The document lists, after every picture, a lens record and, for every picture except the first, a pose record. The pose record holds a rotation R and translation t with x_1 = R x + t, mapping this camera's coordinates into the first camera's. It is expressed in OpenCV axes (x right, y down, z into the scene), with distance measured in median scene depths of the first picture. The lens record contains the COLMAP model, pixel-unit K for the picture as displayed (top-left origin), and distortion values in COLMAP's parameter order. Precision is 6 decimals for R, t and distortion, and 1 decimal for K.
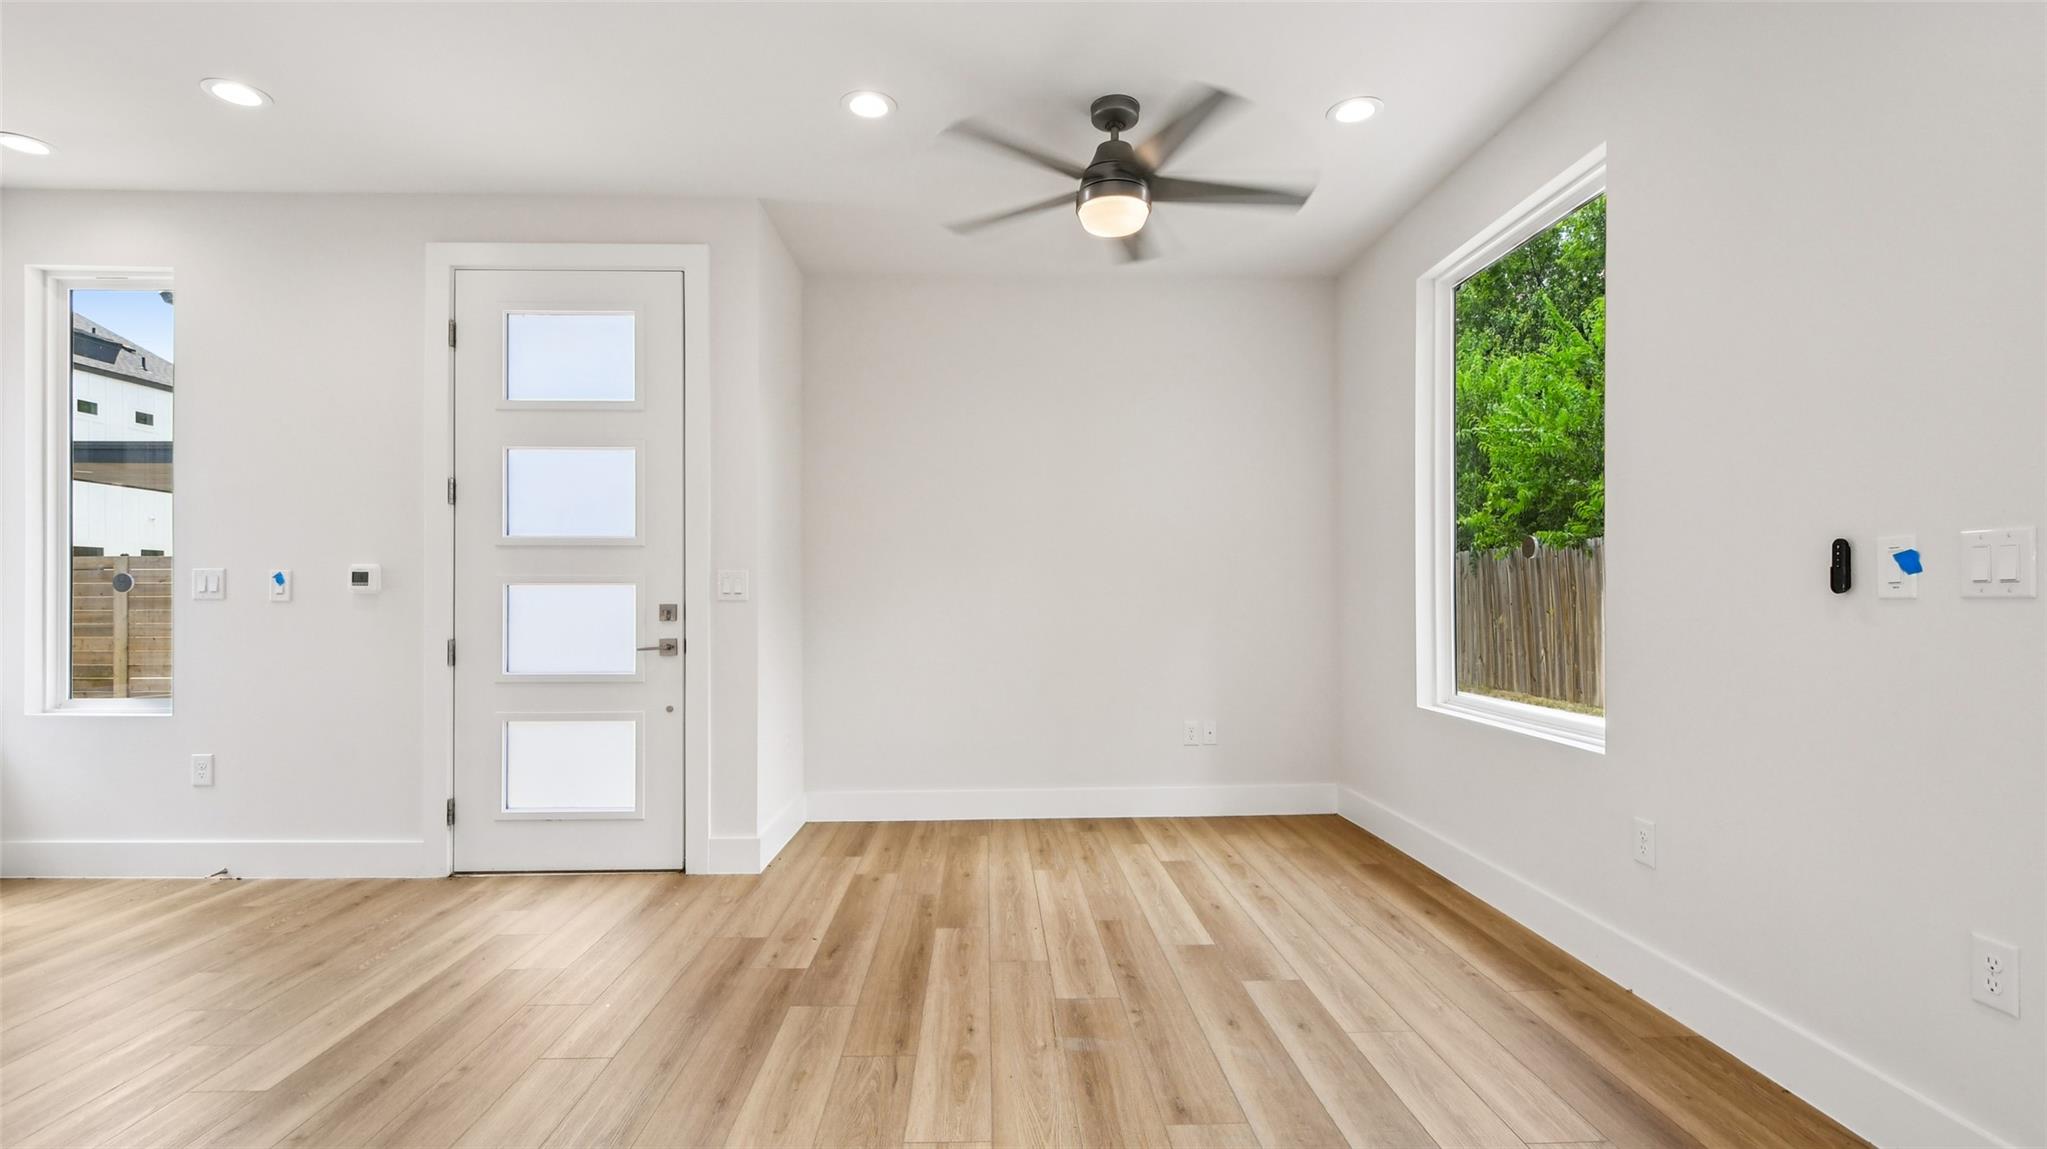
lens RADIAL K [[920.6, 0, 1018.0], [0, 920.6, 582.0], [0, 0, 1]] dist [-0.000650, -0.002964]
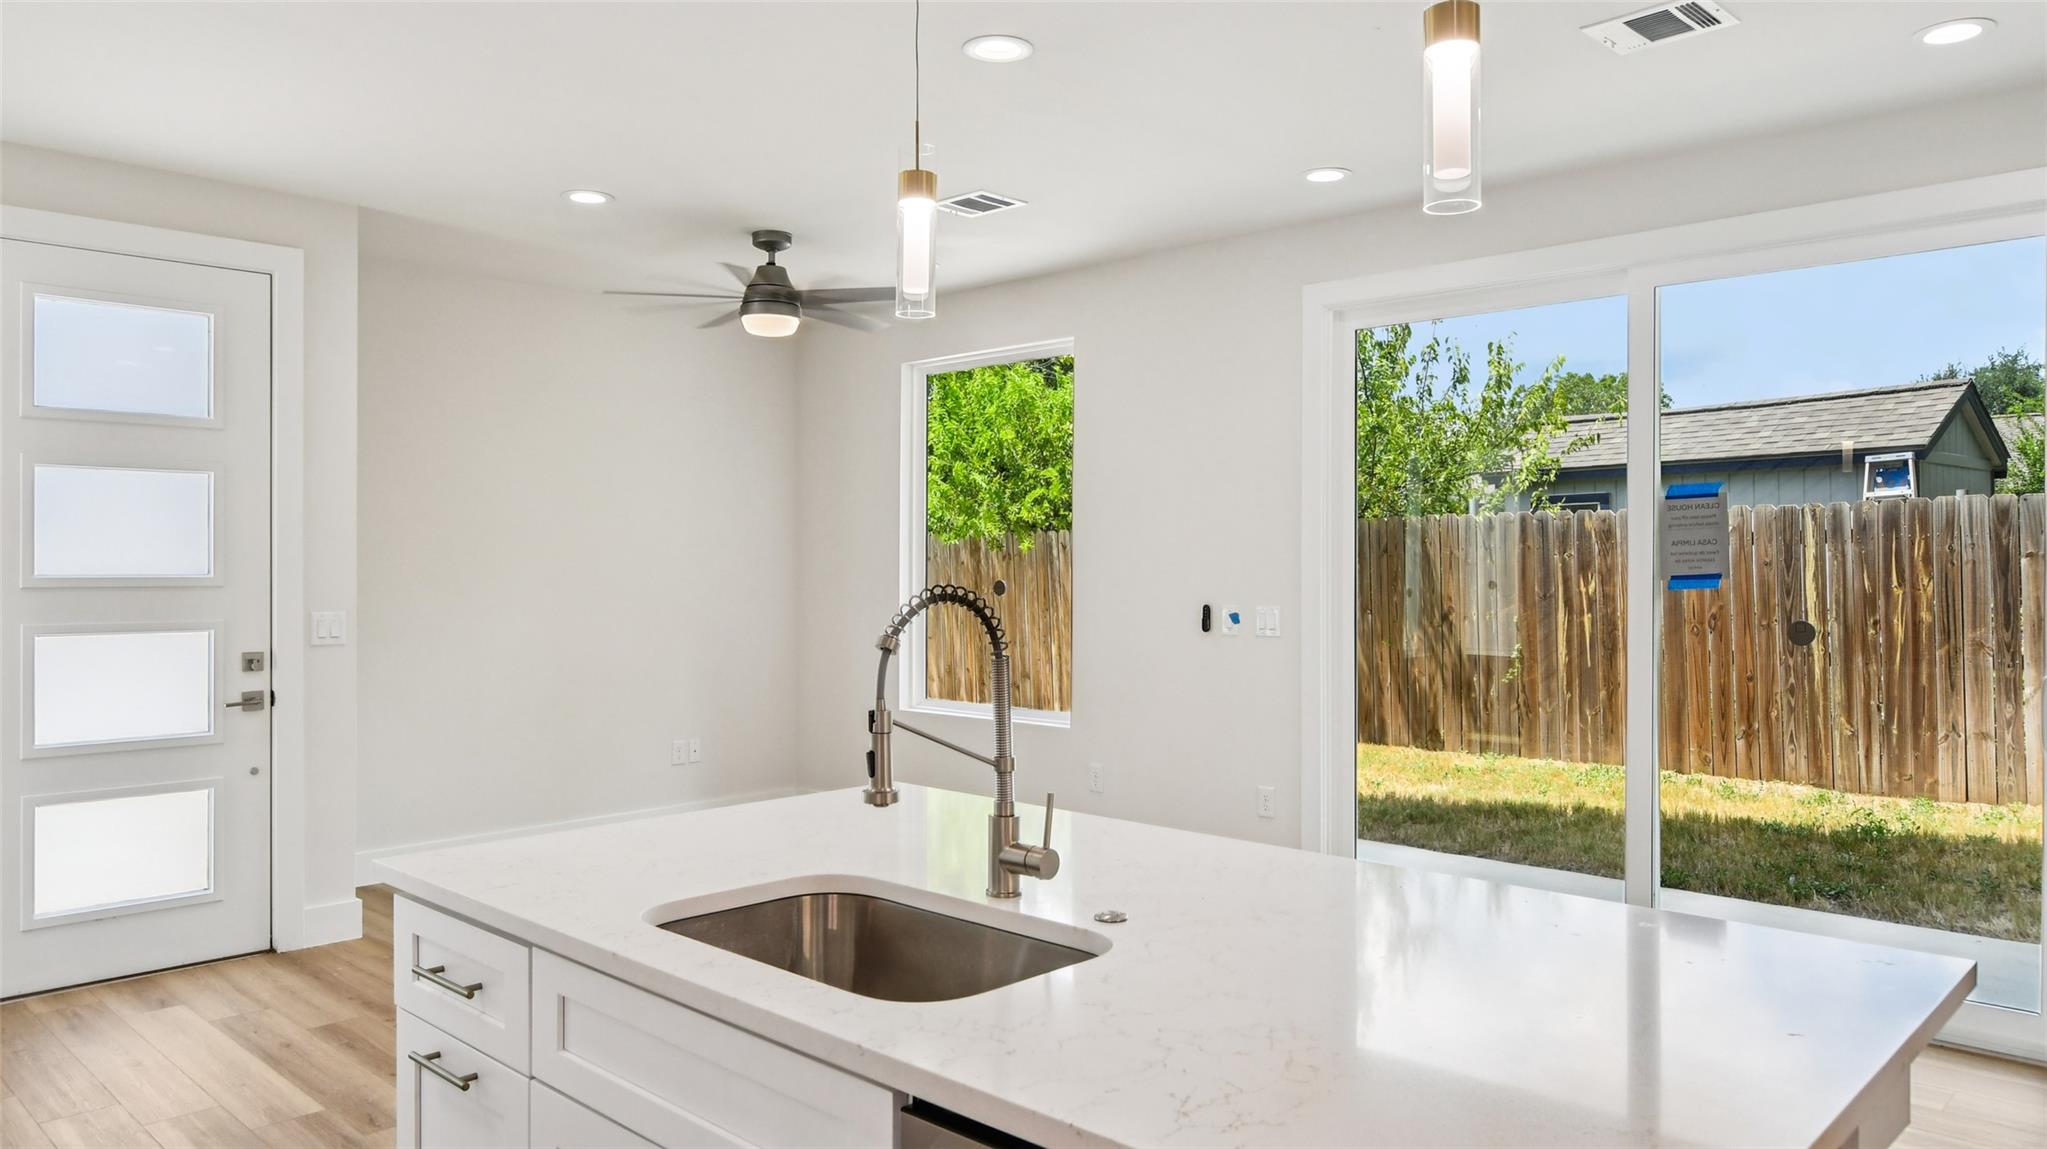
lens RADIAL K [[1381.1, 0, 1022.5], [0, 1381.1, 552.8], [0, 0, 1]] dist [0.000195, 0.002320]
pose [[0.715396, 0.008704, 0.698665, -0.796071], [-0.012691, 0.999919, 0.000538, -0.082913], [-0.698604, -0.009252, 0.715449, -0.470716]]
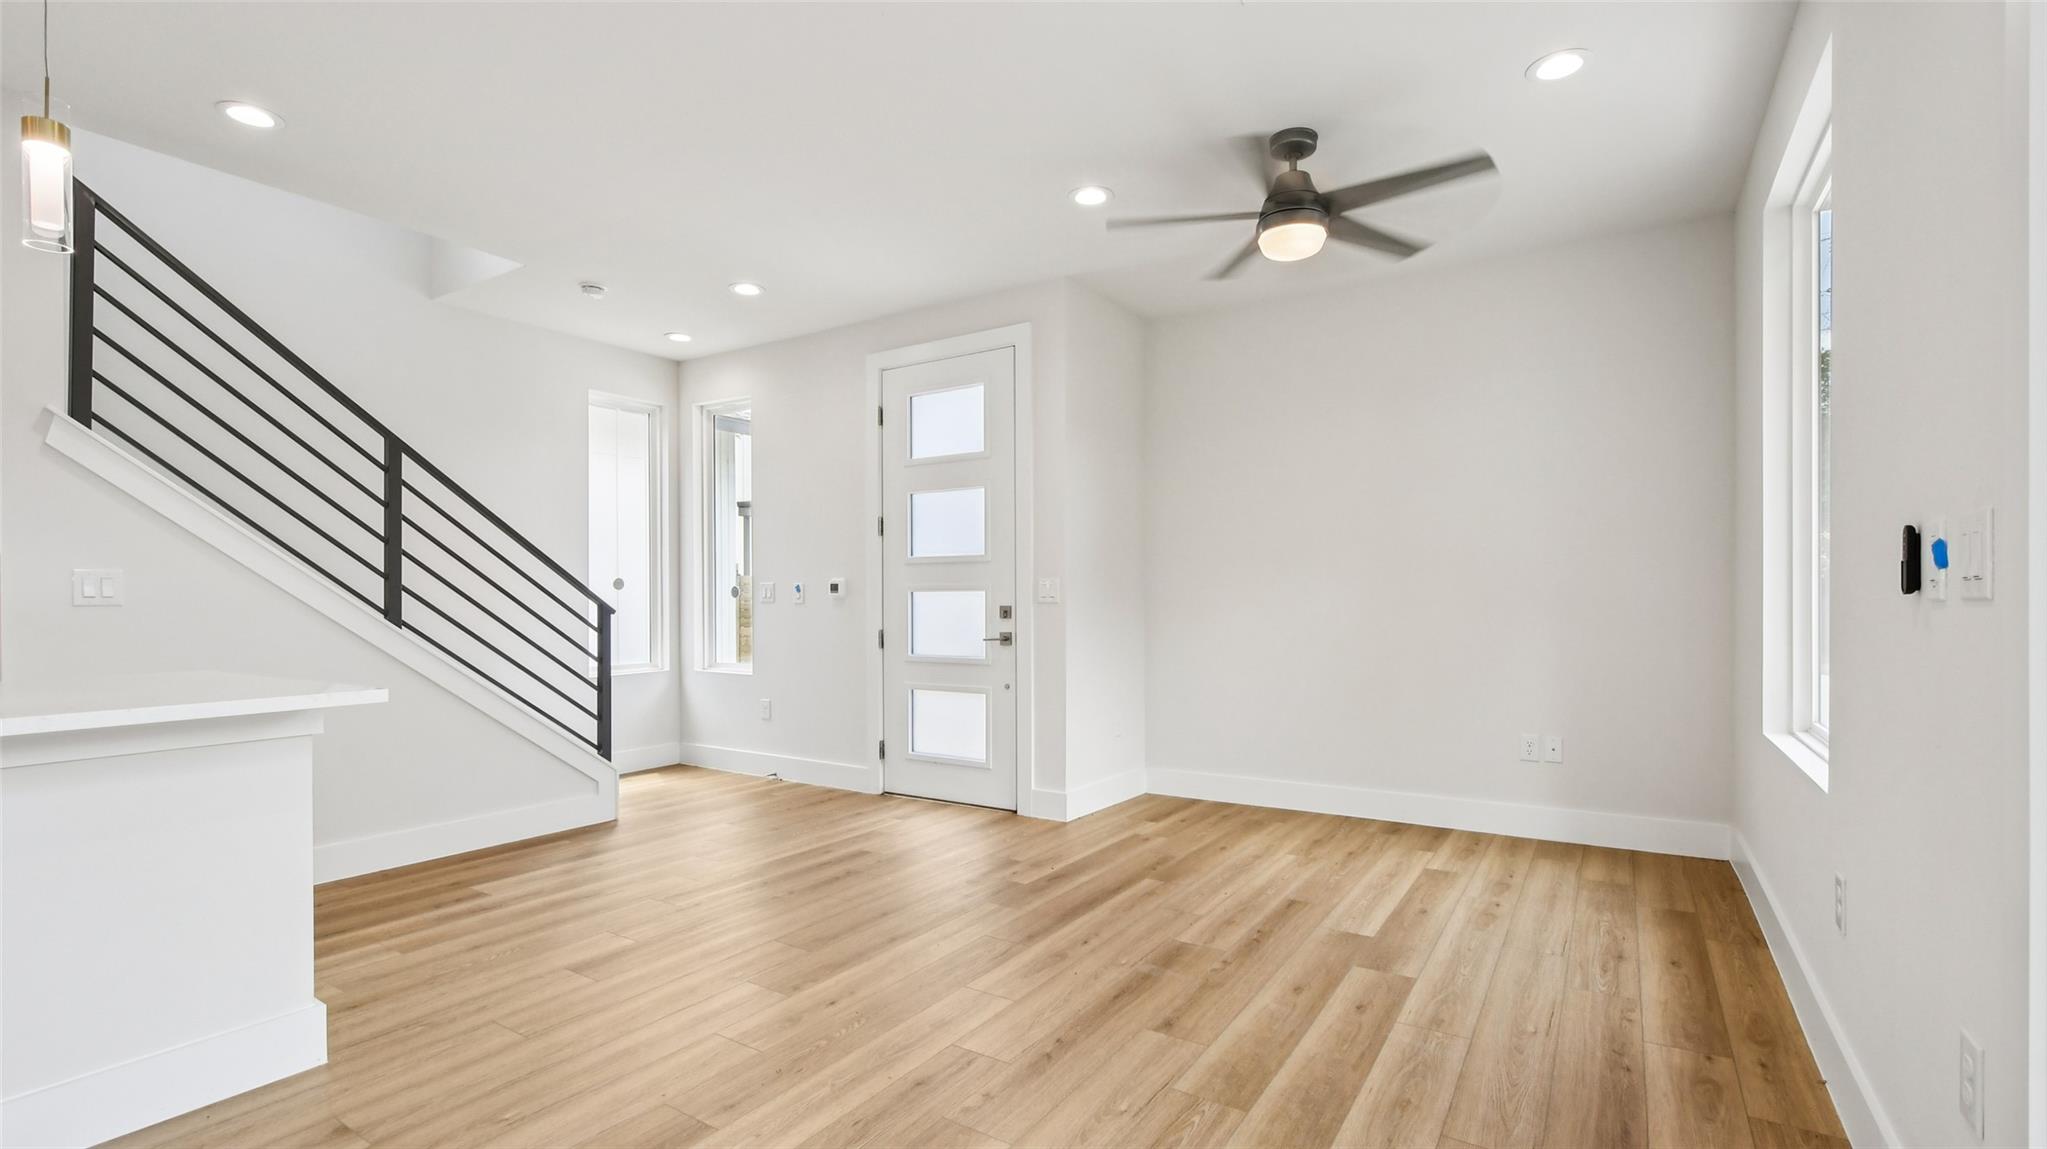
lens RADIAL K [[920.6, 0, 1018.6], [0, 920.6, 595.8], [0, 0, 1]] dist [-0.000650, -0.002964]
pose [[0.818785, -0.004305, -0.574084, 0.388046], [0.011481, 0.999895, 0.008877, -0.000850], [0.573985, -0.013859, 0.818748, -0.051475]]
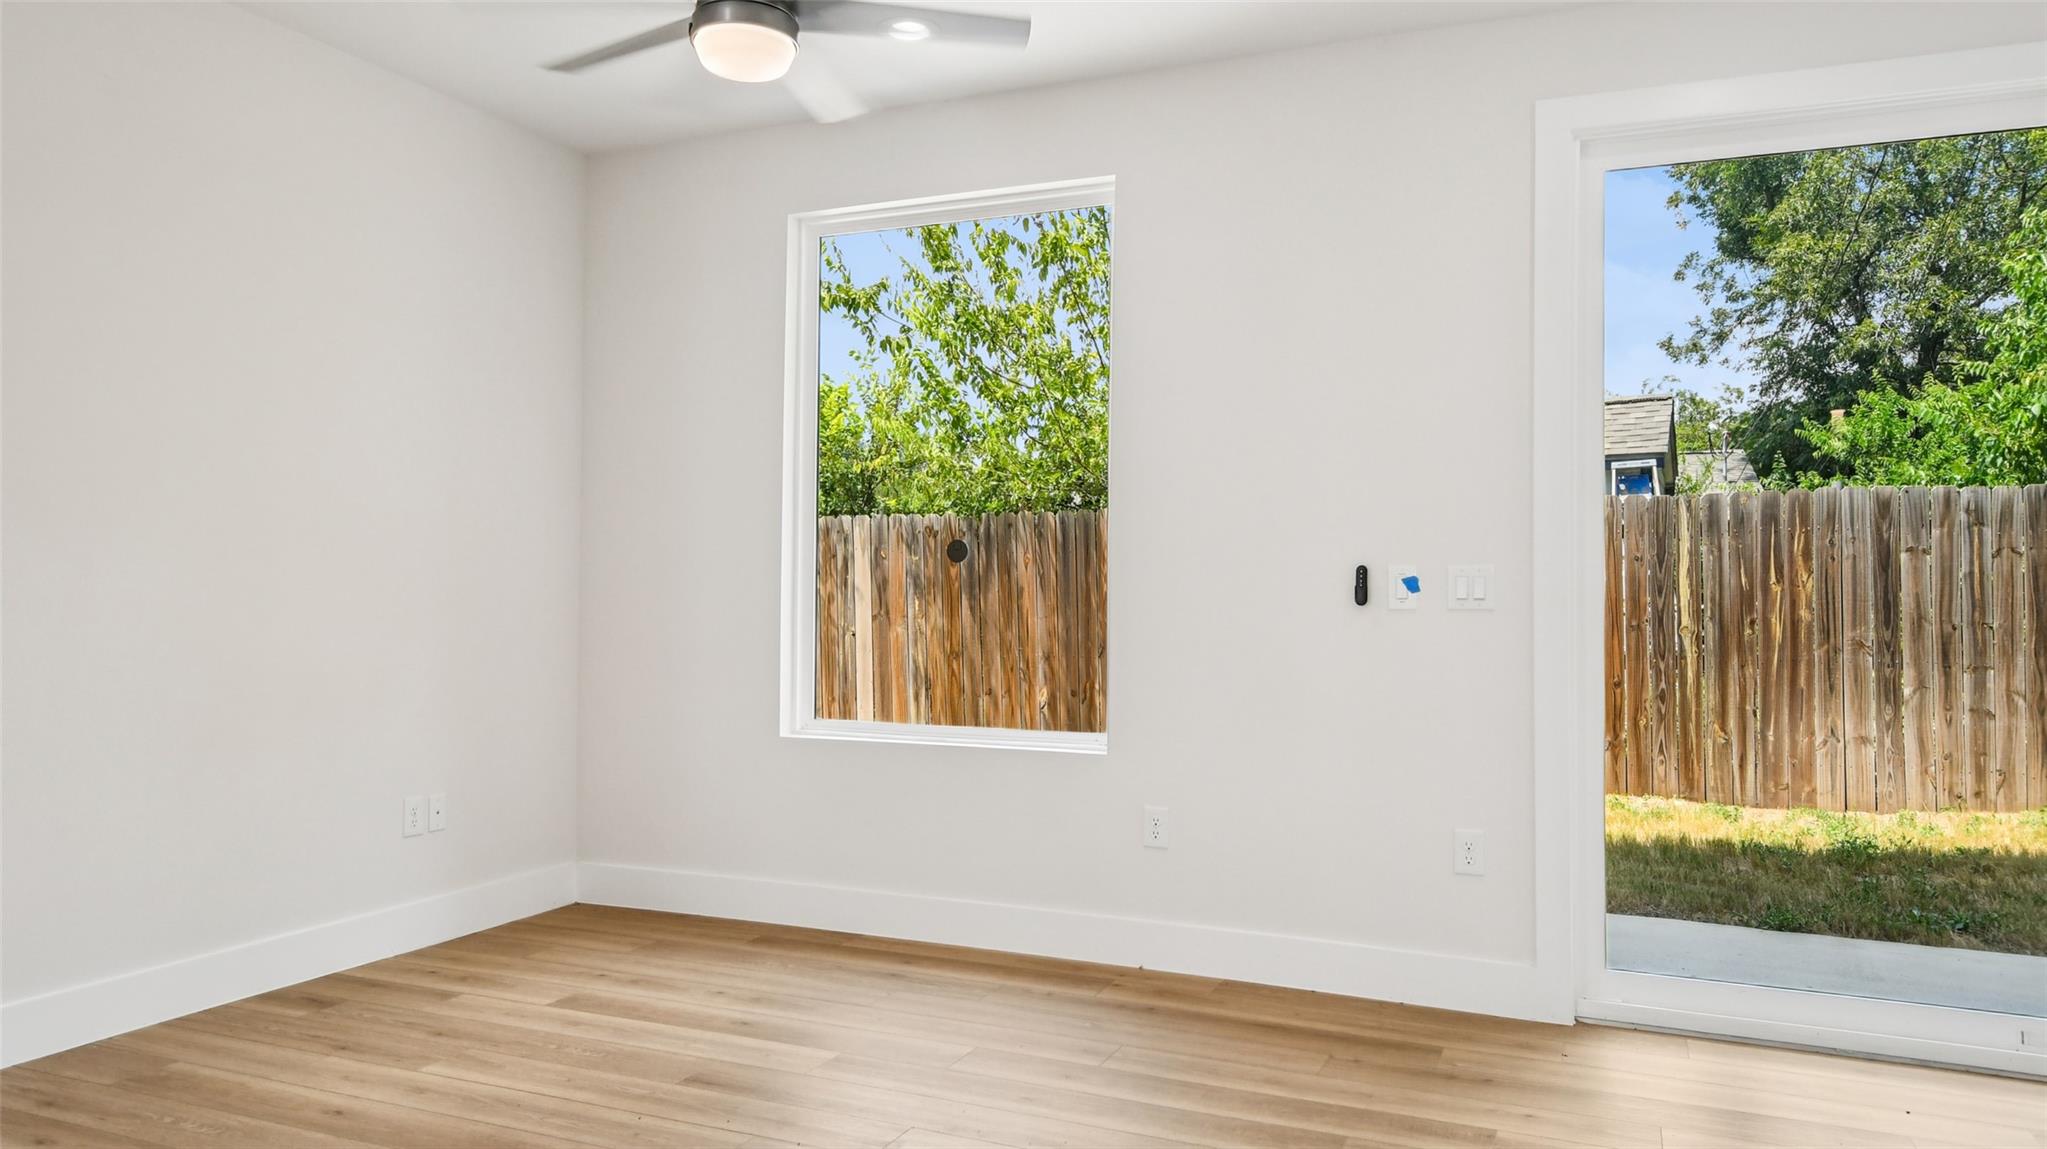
lens RADIAL K [[1381.1, 0, 983.9], [0, 1381.1, 576.3], [0, 0, 1]] dist [0.000195, 0.002320]
pose [[0.448536, 0.022505, 0.893481, -0.624642], [-0.024523, 0.999616, -0.012867, 0.004712], [-0.893428, -0.016139, 0.448916, 0.305647]]
